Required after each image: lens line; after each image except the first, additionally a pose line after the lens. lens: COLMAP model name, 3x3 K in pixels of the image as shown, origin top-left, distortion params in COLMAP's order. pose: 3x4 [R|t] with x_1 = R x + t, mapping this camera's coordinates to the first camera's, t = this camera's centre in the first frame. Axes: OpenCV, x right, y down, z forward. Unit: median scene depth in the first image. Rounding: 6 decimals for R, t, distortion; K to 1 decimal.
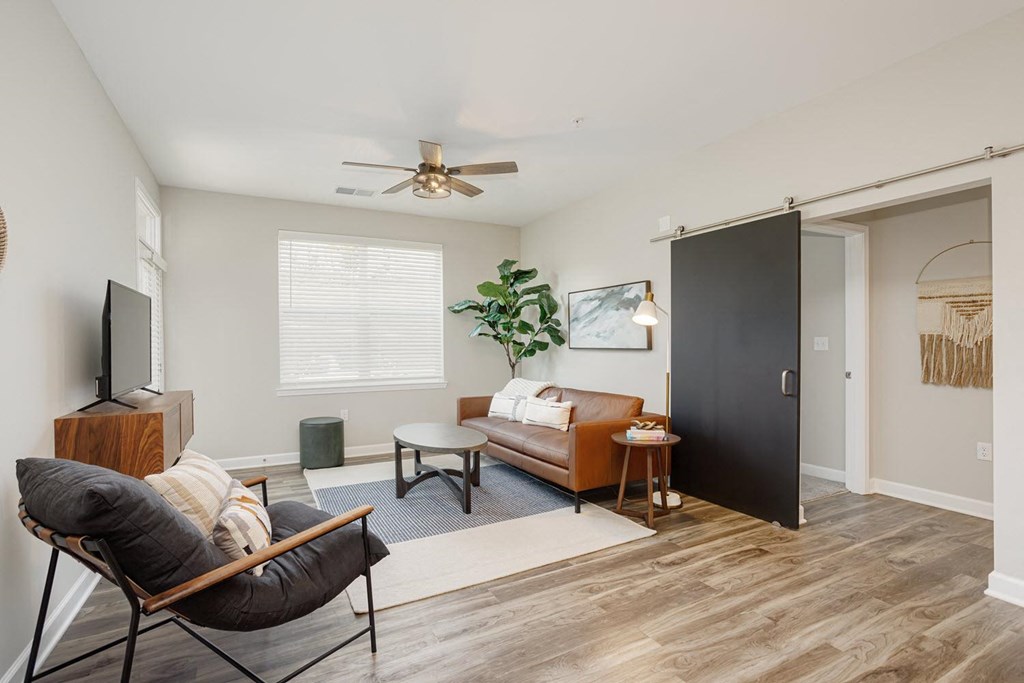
lens RADIAL K [[489.8, 0, 513.0], [0, 489.8, 344.8], [0, 0, 1]] dist [-0.051088, 0.034314]
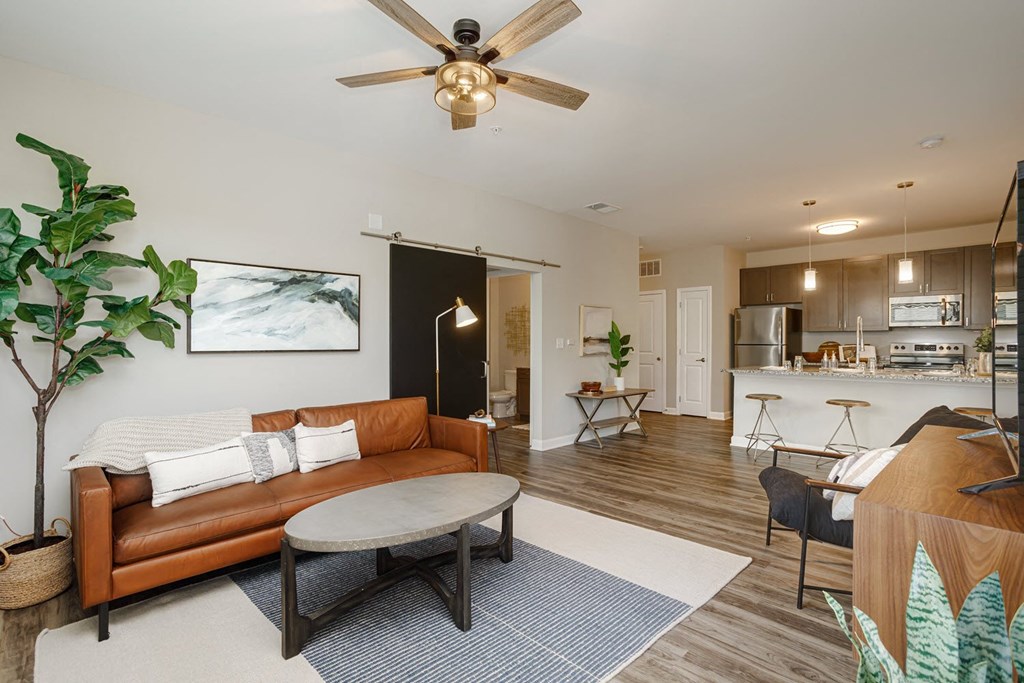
lens RADIAL K [[489.8, 0, 513.0], [0, 489.8, 344.8], [0, 0, 1]] dist [-0.051088, 0.034314]
pose [[-0.284880, -0.000437, 0.958563, -0.815558], [0.006900, 0.999973, 0.002506, -0.001775], [-0.958538, 0.007328, -0.284869, 1.183012]]
